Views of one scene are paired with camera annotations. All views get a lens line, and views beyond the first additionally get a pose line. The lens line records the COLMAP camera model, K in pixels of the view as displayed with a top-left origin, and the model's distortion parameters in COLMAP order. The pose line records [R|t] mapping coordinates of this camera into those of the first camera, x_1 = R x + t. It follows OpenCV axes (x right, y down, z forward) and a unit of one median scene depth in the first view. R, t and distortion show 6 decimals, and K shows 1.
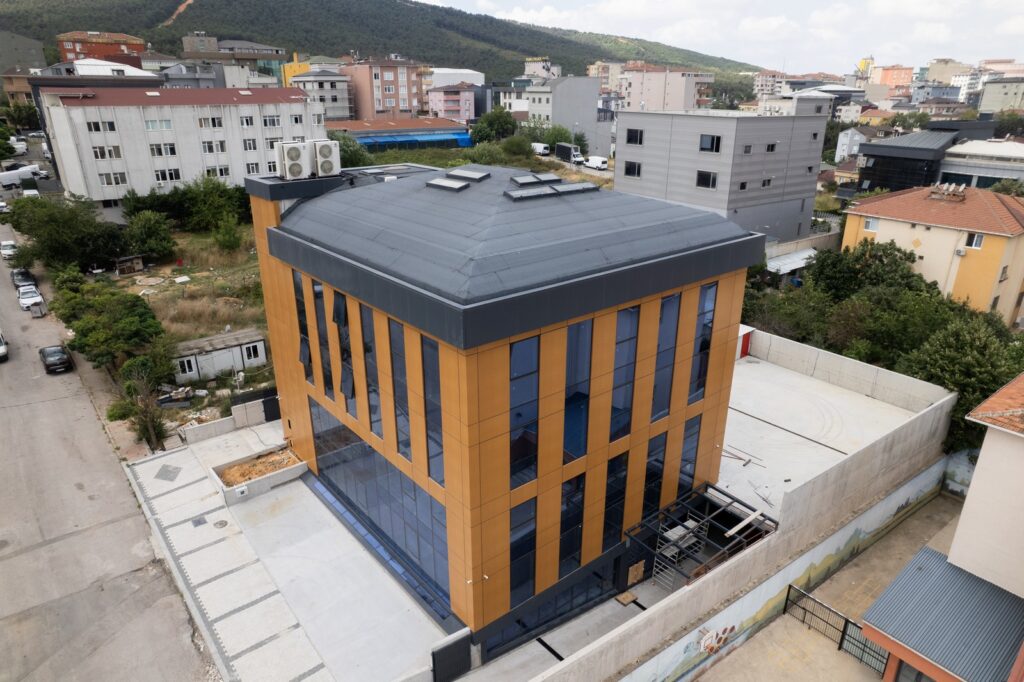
lens RADIAL K [[654.2, 0, 512.0], [0, 654.2, 341.0], [0, 0, 1]] dist [-0.081808, 0.072957]
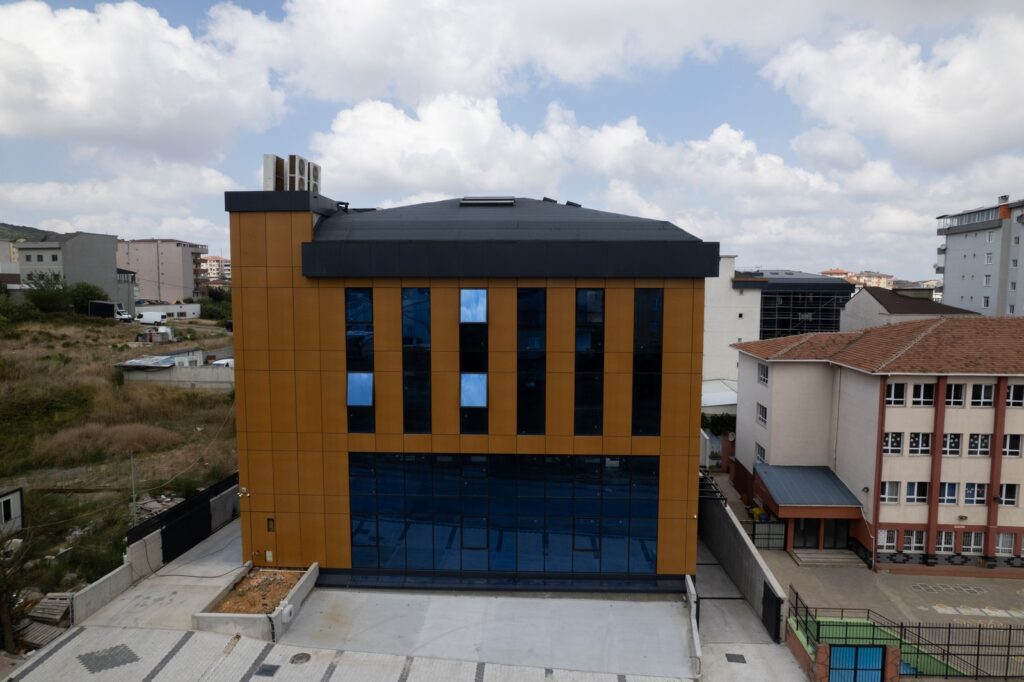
lens RADIAL K [[654.2, 0, 512.0], [0, 654.2, 341.0], [0, 0, 1]] dist [-0.081808, 0.072957]
pose [[0.663117, -0.061458, 0.745988, -0.200469], [0.271346, 0.948570, -0.163055, 0.036097], [-0.697601, 0.310545, 0.645689, 0.081355]]
